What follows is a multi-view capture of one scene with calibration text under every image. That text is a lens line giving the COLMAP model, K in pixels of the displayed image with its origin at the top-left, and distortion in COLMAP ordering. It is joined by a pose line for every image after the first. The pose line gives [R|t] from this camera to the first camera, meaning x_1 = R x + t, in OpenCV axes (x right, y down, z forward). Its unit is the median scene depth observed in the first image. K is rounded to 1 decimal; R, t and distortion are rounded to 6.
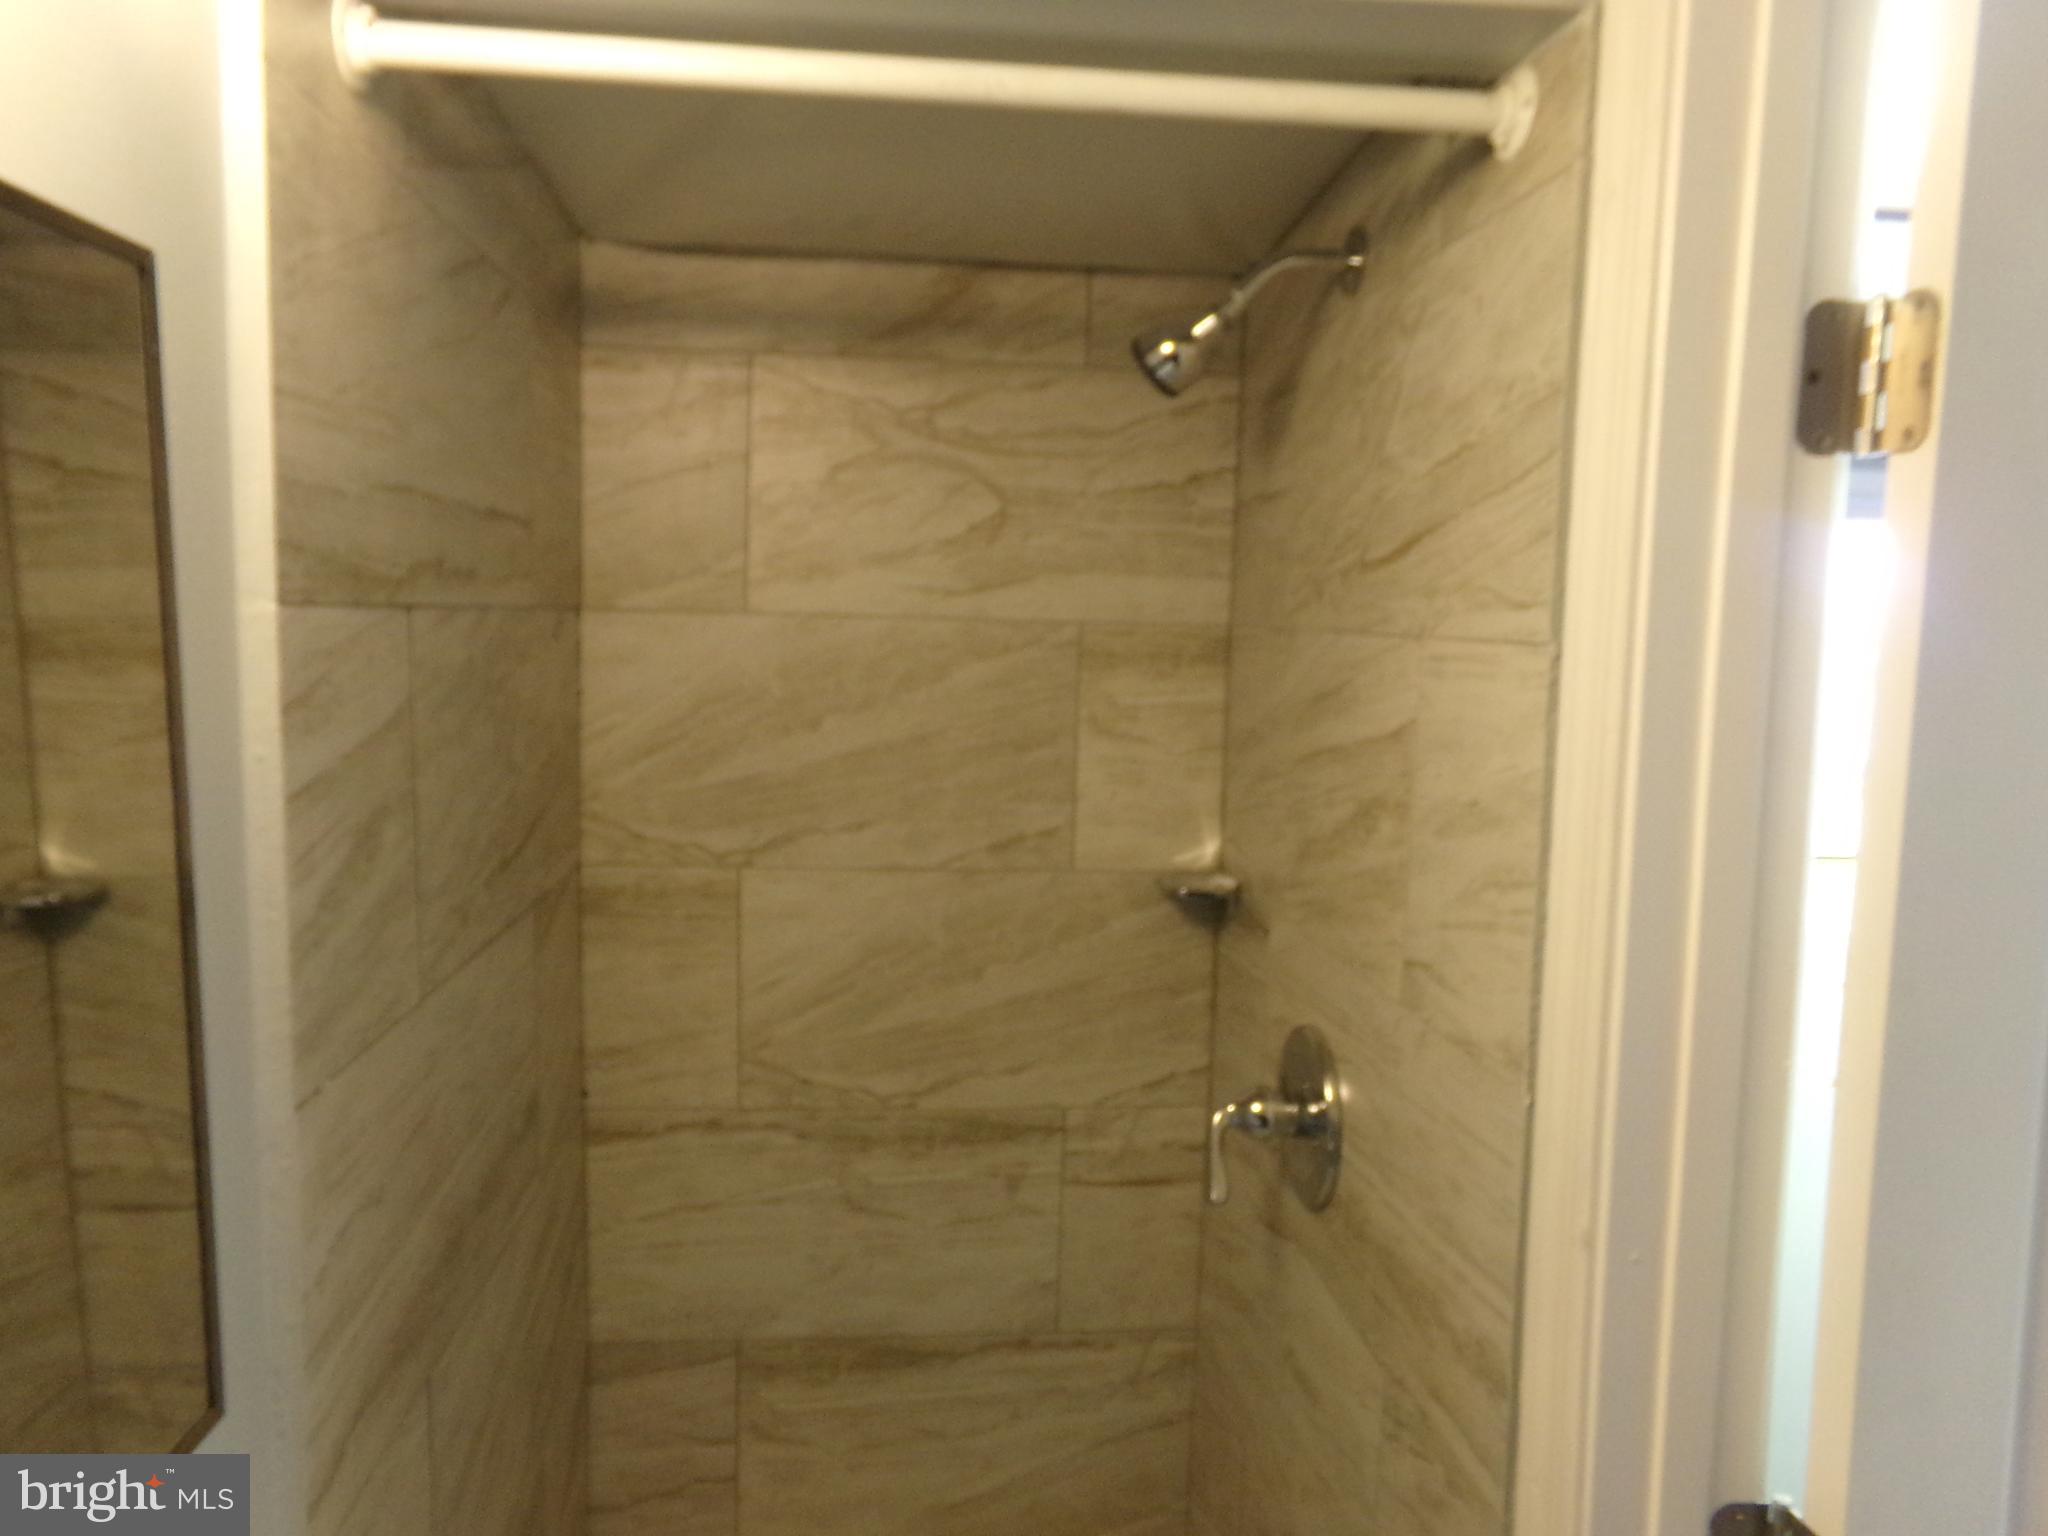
lens RADIAL K [[1421.6, 0, 1033.8], [0, 1421.6, 782.7], [0, 0, 1]] dist [-0.074721, 0.130359]
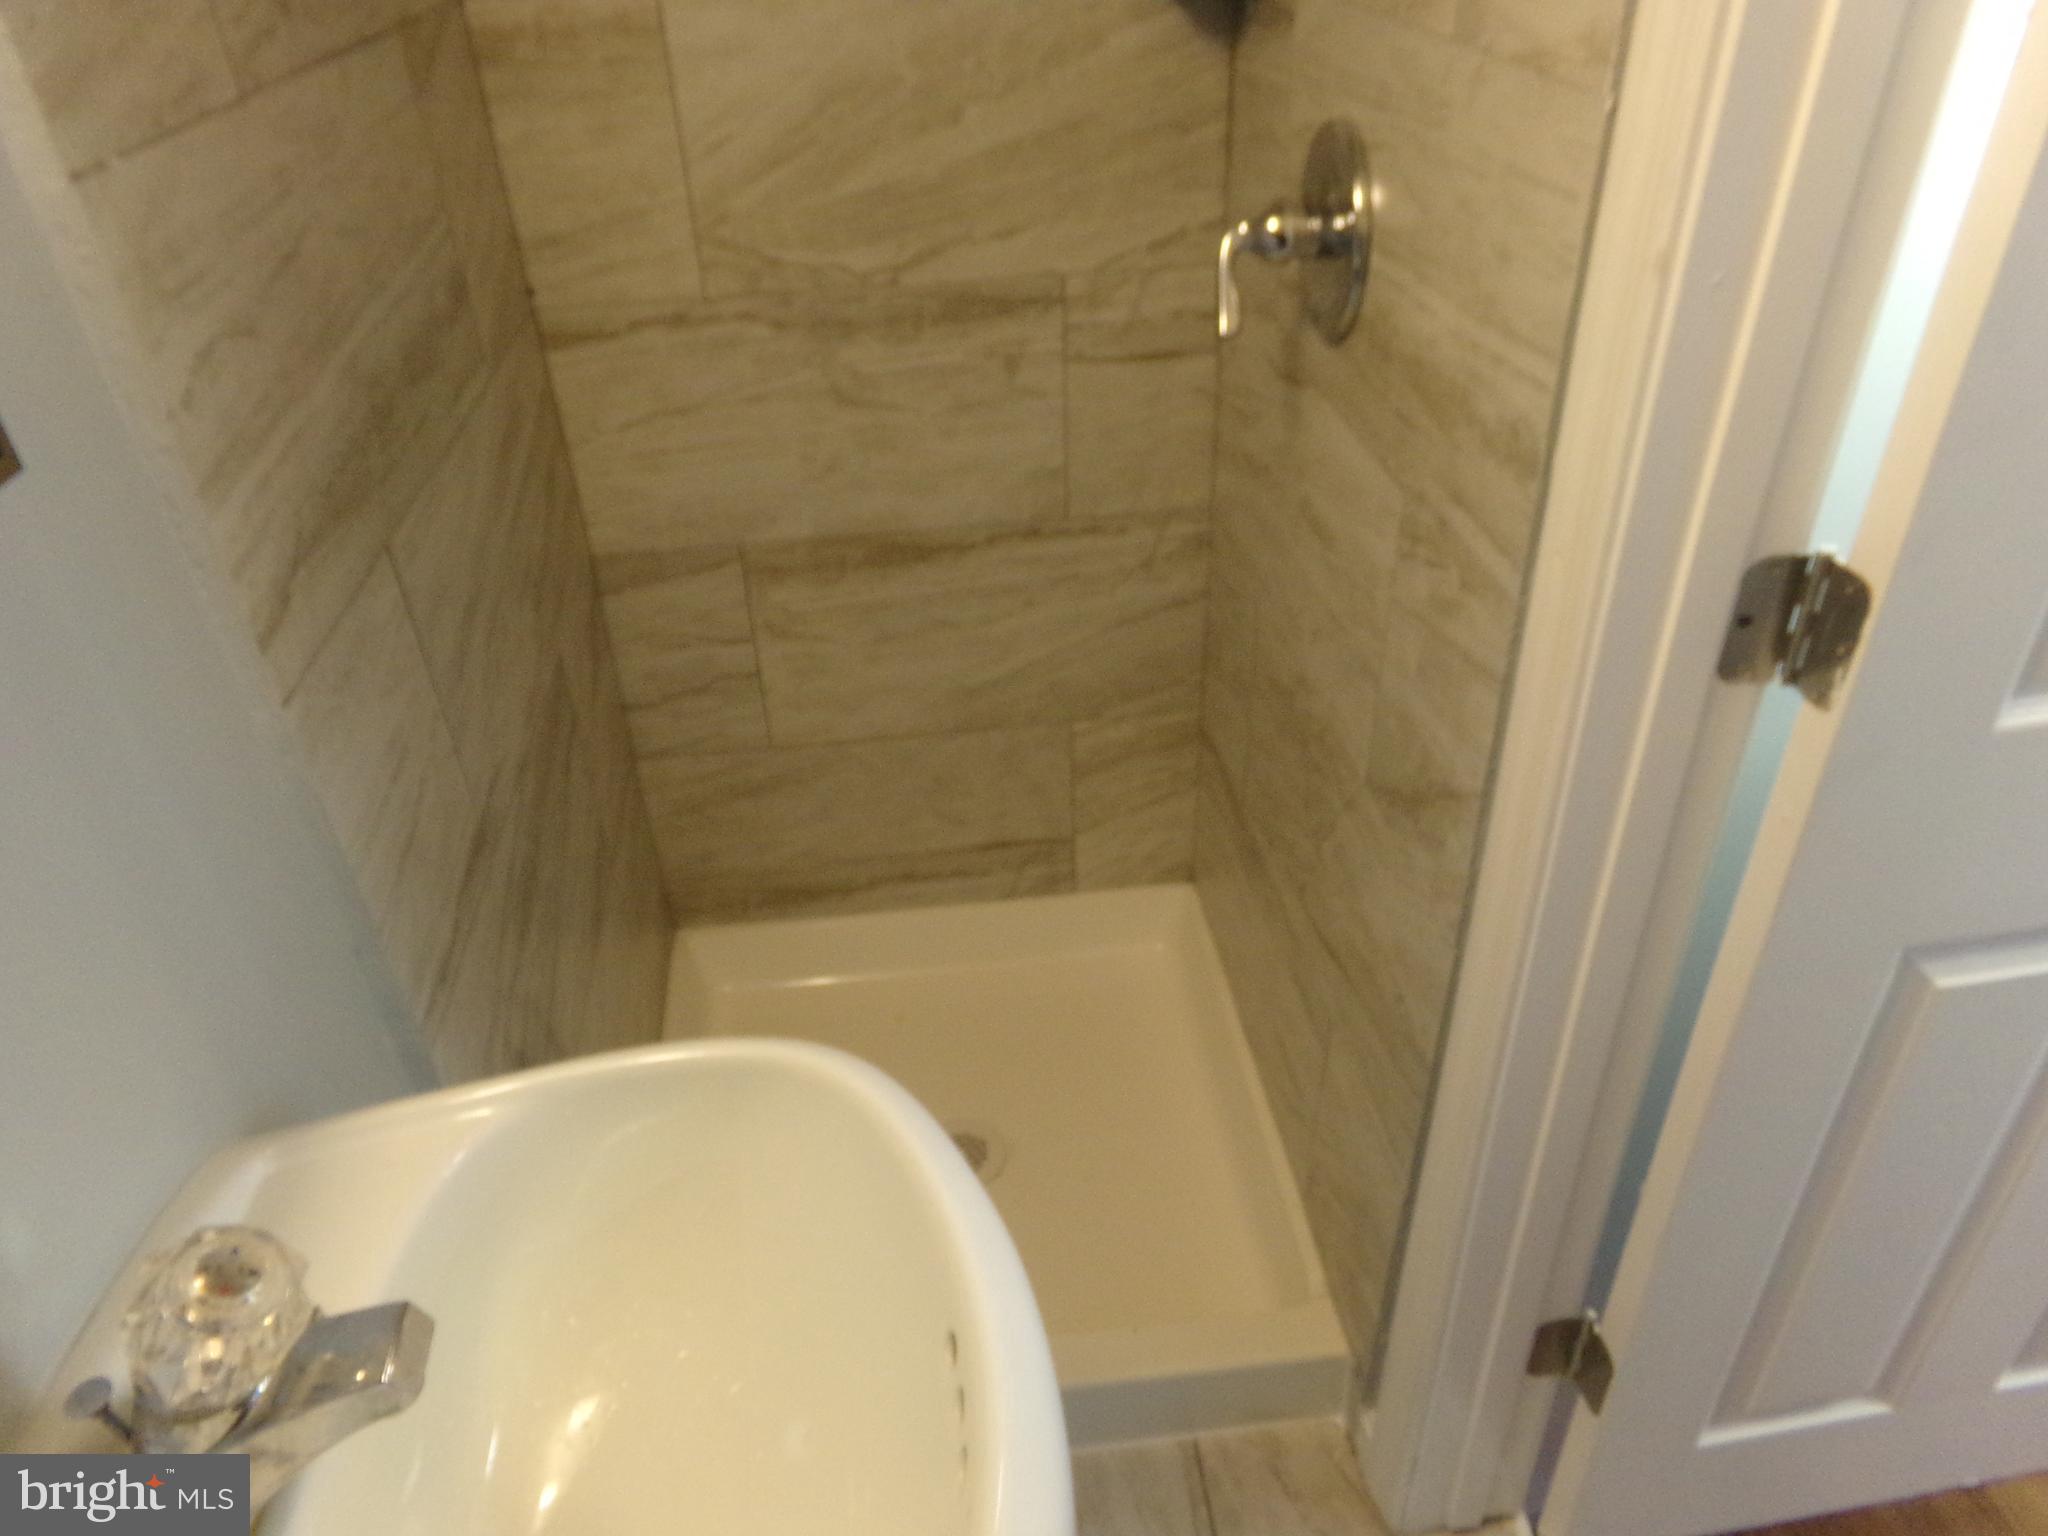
lens RADIAL K [[1421.6, 0, 1033.8], [0, 1421.6, 782.7], [0, 0, 1]] dist [-0.074721, 0.130359]
pose [[0.998419, -0.044447, -0.034411, 0.019606], [0.055461, 0.878594, 0.474338, 0.087287], [0.009151, -0.475496, 0.879670, 0.059858]]
